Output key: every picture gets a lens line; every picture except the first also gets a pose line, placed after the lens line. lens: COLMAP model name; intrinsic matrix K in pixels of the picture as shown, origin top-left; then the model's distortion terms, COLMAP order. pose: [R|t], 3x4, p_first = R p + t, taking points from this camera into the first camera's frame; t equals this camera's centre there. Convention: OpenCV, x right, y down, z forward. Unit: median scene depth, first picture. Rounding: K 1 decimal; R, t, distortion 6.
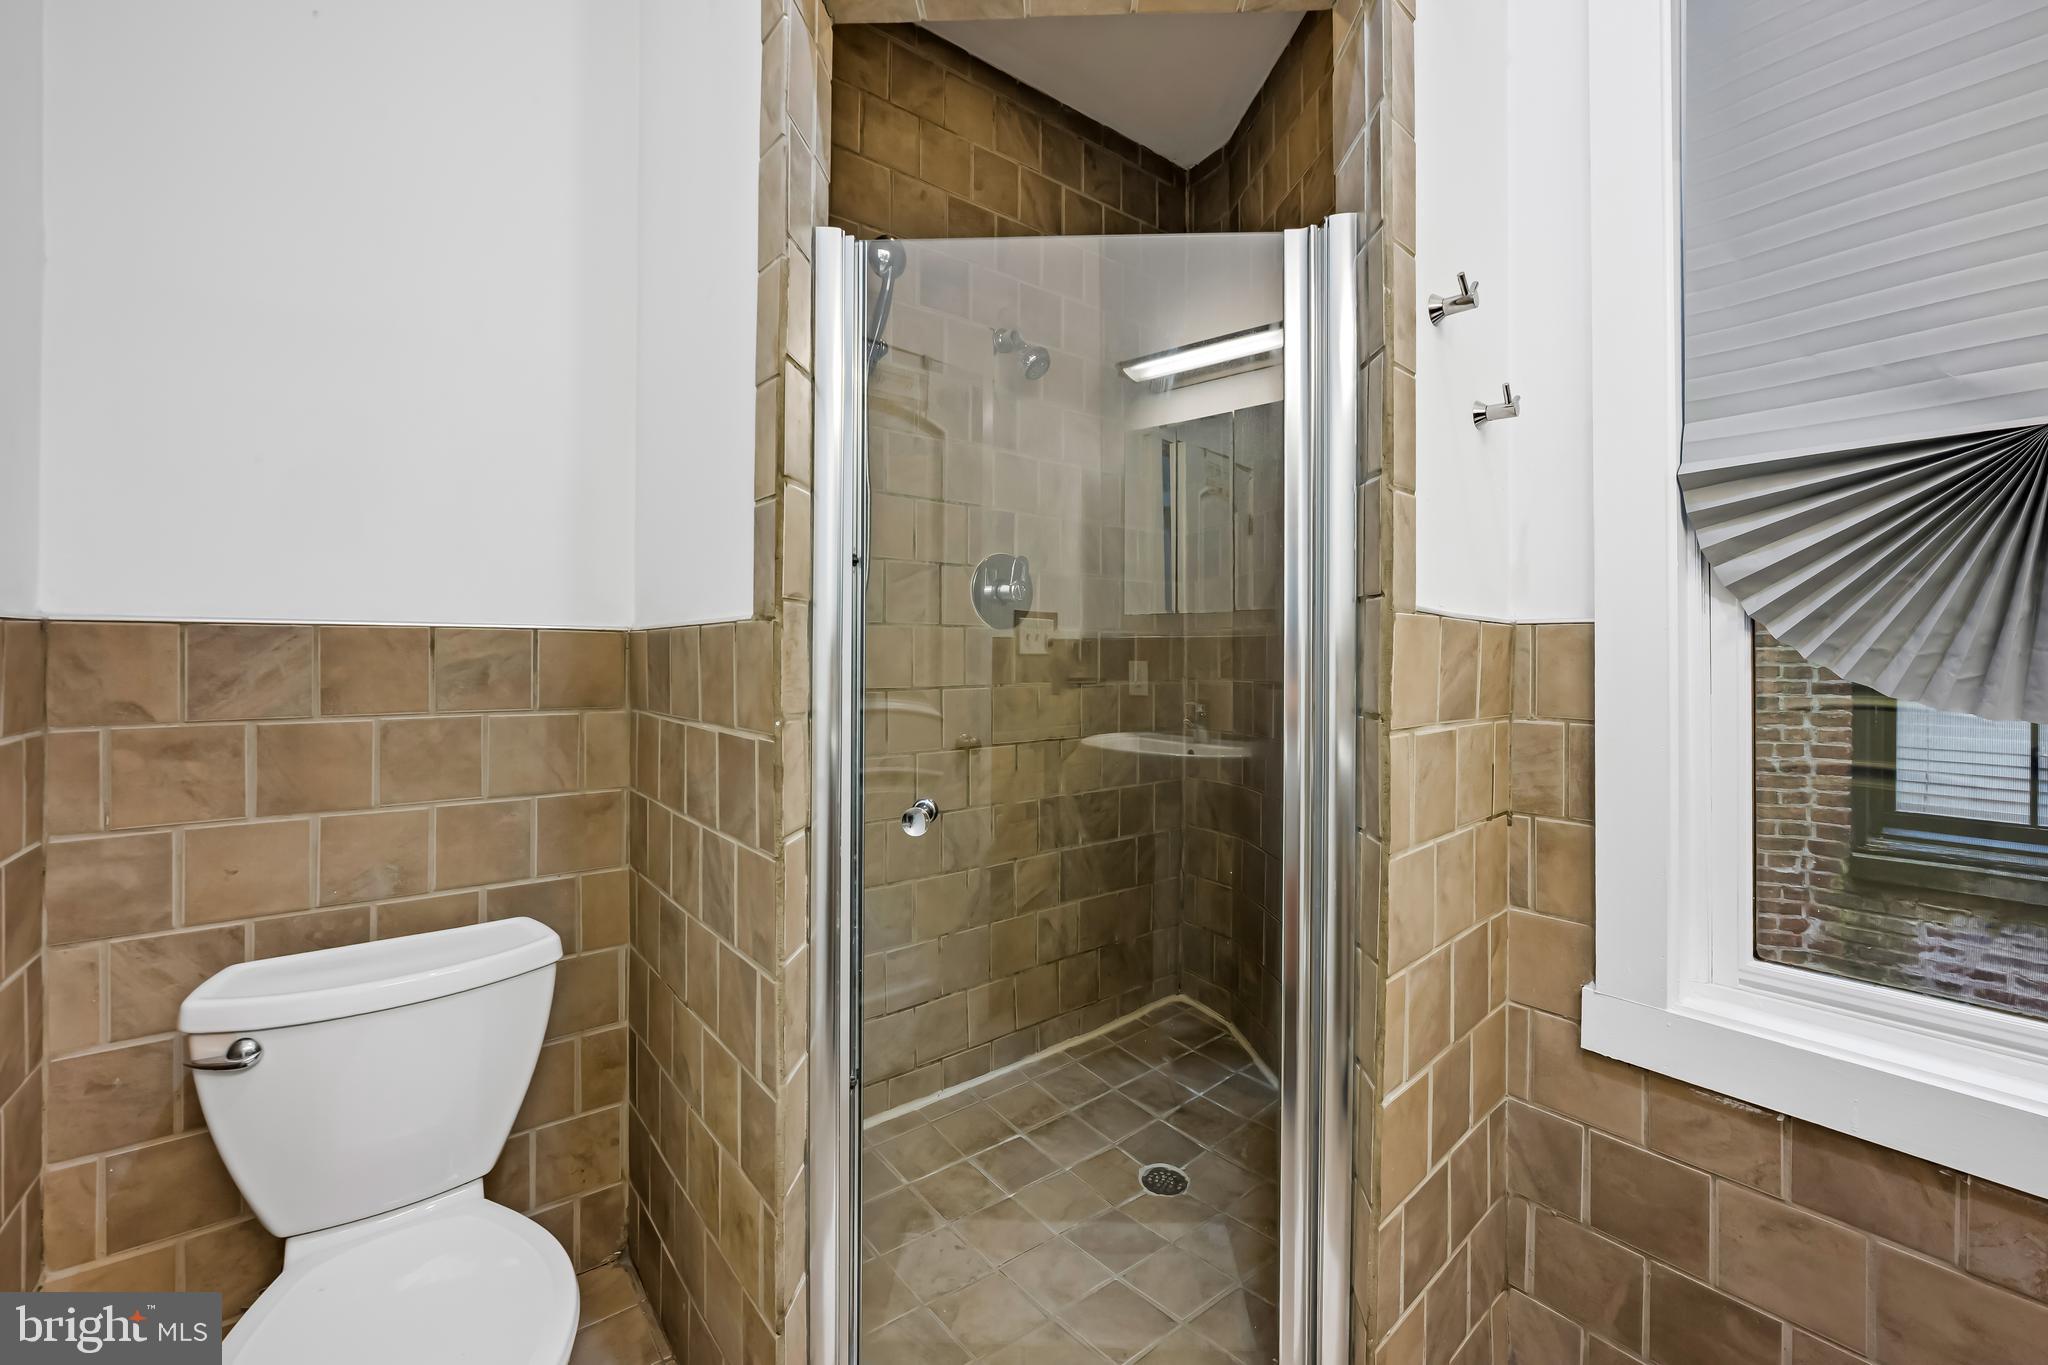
lens RADIAL K [[829.5, 0, 1020.2], [0, 829.5, 655.7], [0, 0, 1]] dist [-0.002007, -0.000174]
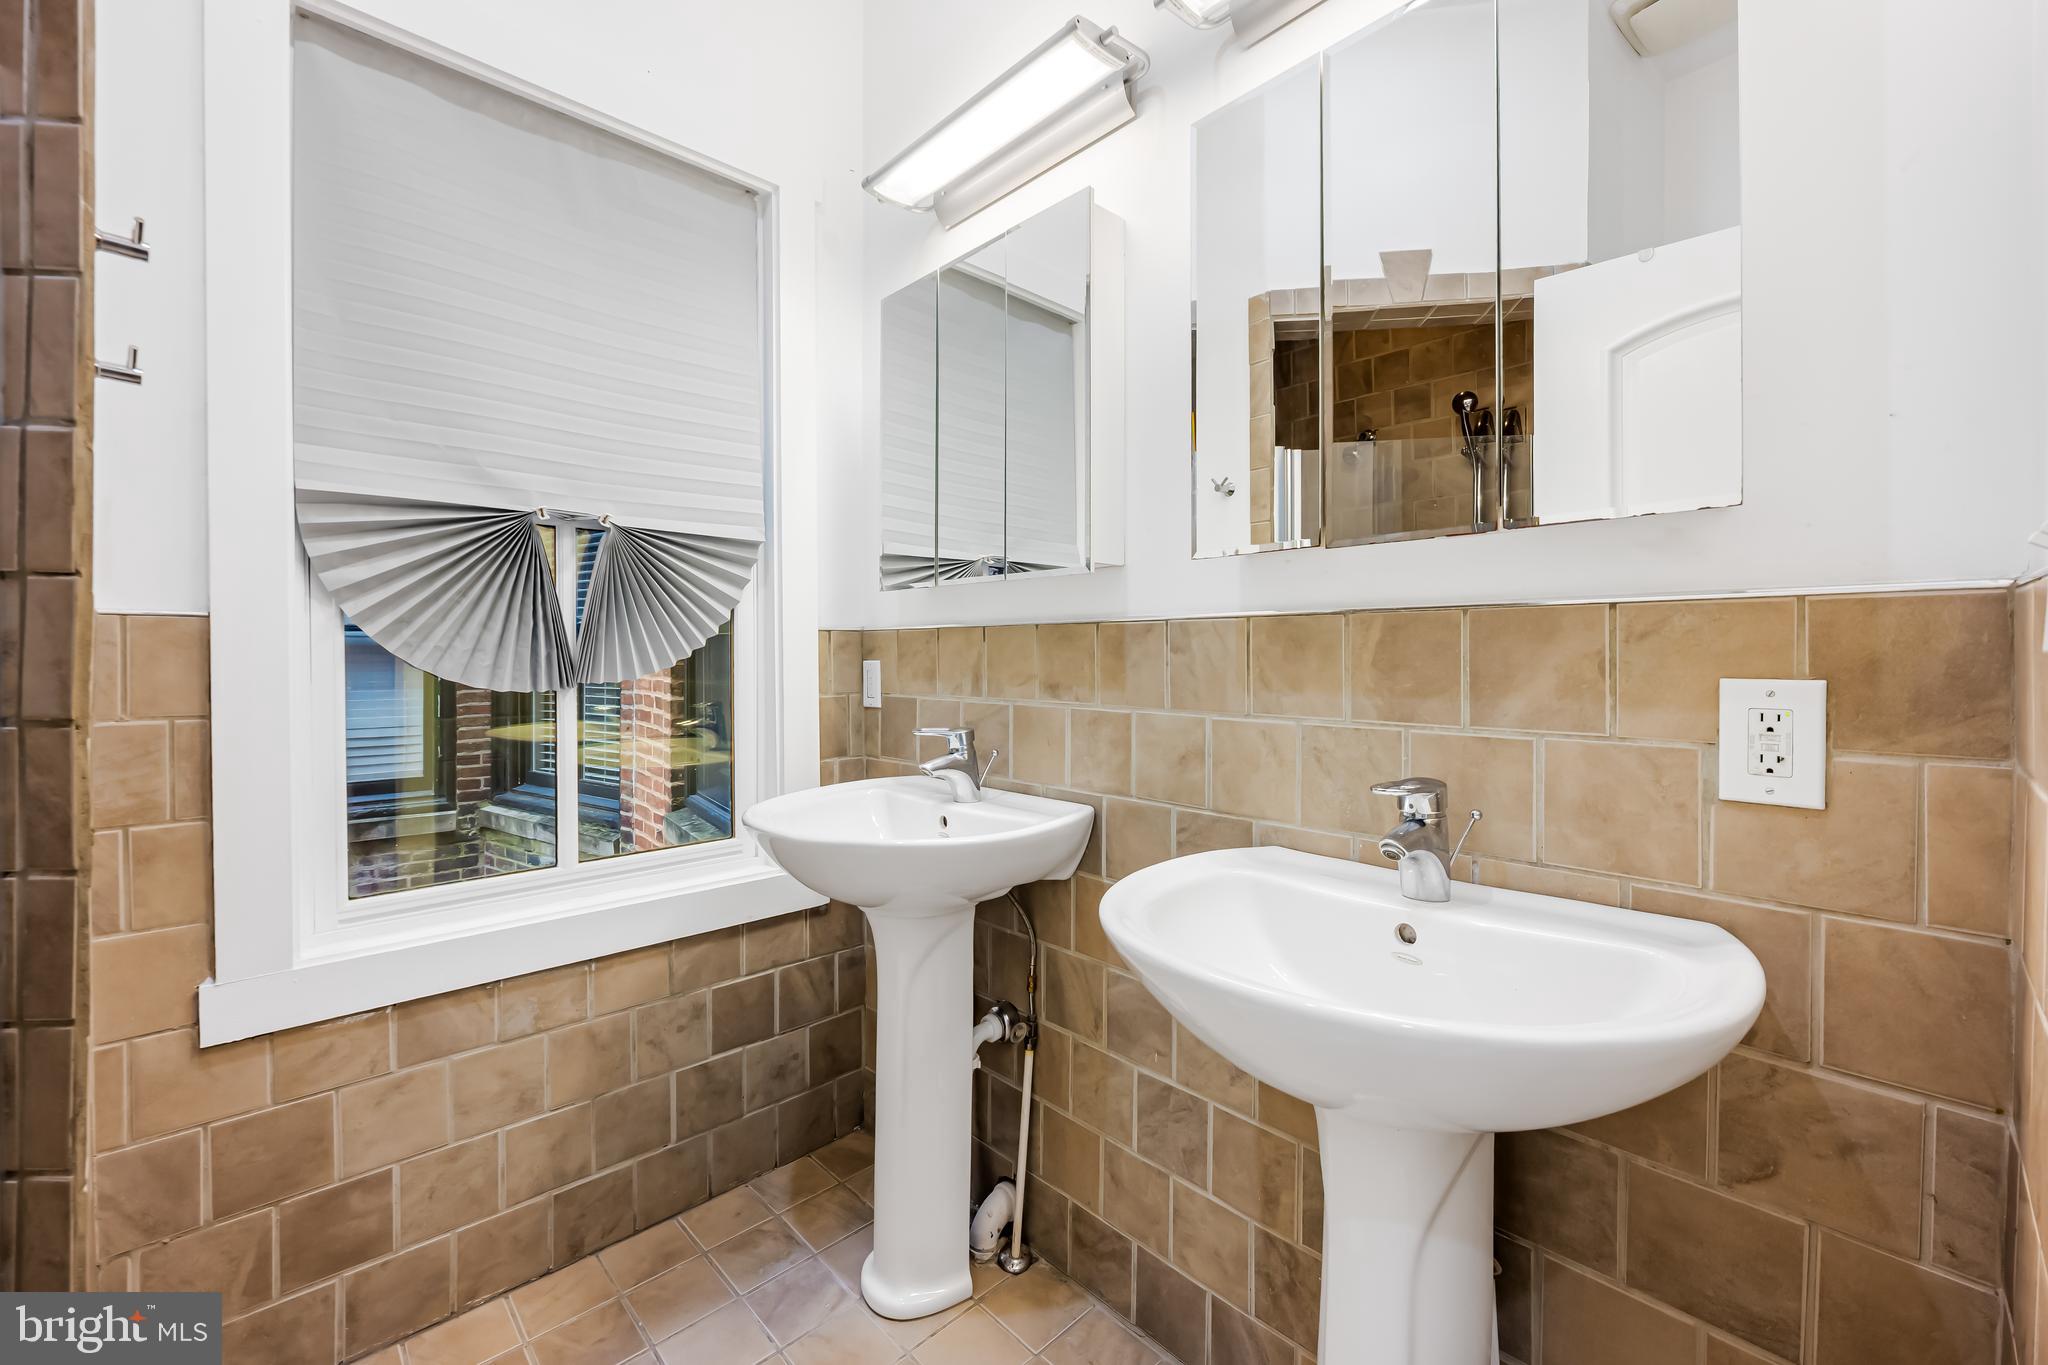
lens RADIAL K [[829.5, 0, 1020.2], [0, 829.5, 655.7], [0, 0, 1]] dist [-0.002007, -0.000174]
pose [[-0.090346, -0.003403, 0.995905, -0.408903], [-0.000241, 0.999994, 0.003395, 0.003542], [-0.995910, 0.000066, -0.090346, 0.126214]]
